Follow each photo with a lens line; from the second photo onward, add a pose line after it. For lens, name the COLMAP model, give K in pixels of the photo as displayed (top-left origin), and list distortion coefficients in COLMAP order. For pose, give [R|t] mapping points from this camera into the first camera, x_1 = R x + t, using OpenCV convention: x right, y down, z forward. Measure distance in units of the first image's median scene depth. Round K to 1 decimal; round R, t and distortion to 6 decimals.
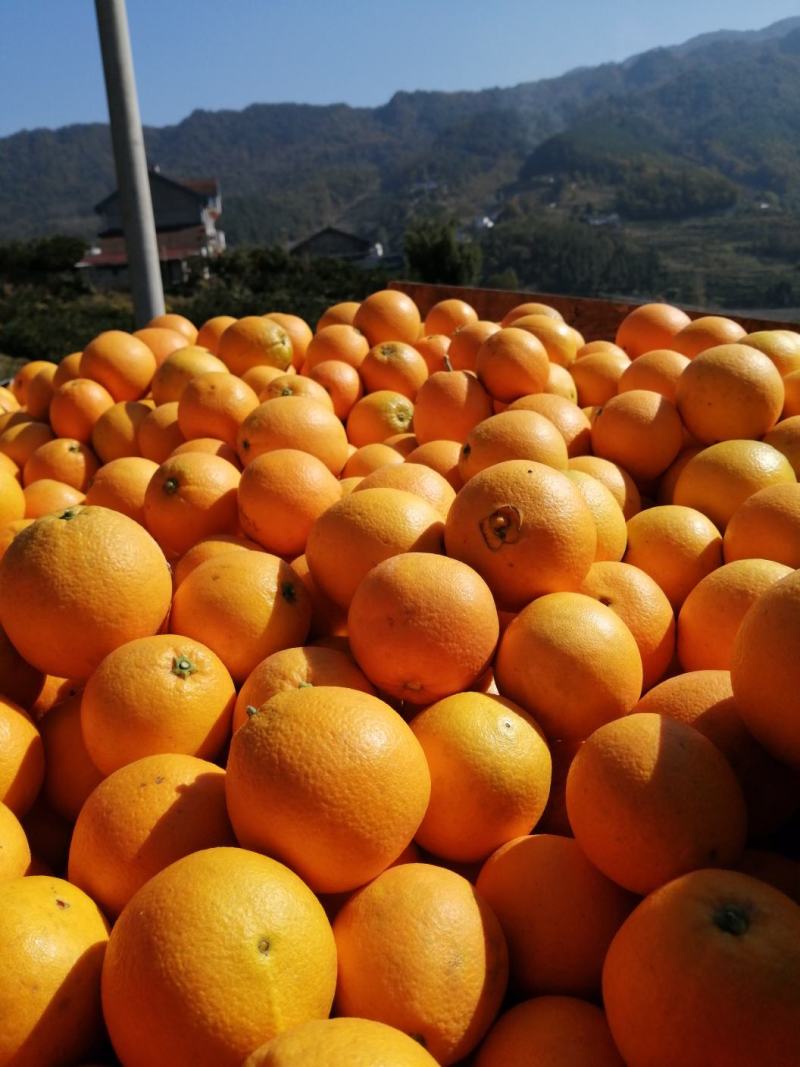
lens RADIAL K [[880.5, 0, 400.0], [0, 880.5, 533.5], [0, 0, 1]] dist [-0.033411, 0.012820]
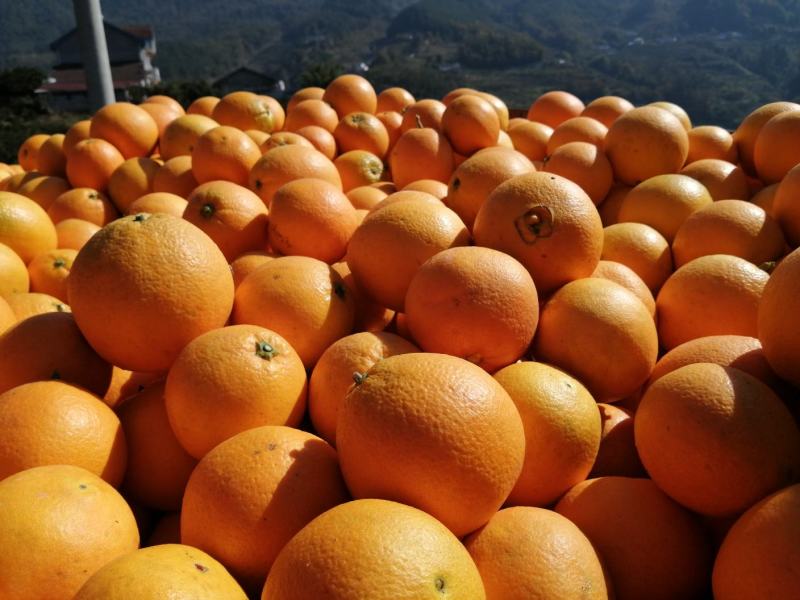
lens RADIAL K [[660.2, 0, 400.0], [0, 660.2, 300.0], [0, 0, 1]] dist [-0.033411, 0.012820]
pose [[0.987271, -0.022950, 0.157382, -0.196298], [0.024162, 0.999691, -0.005792, 0.092424], [-0.157200, 0.009521, 0.987521, 0.160730]]
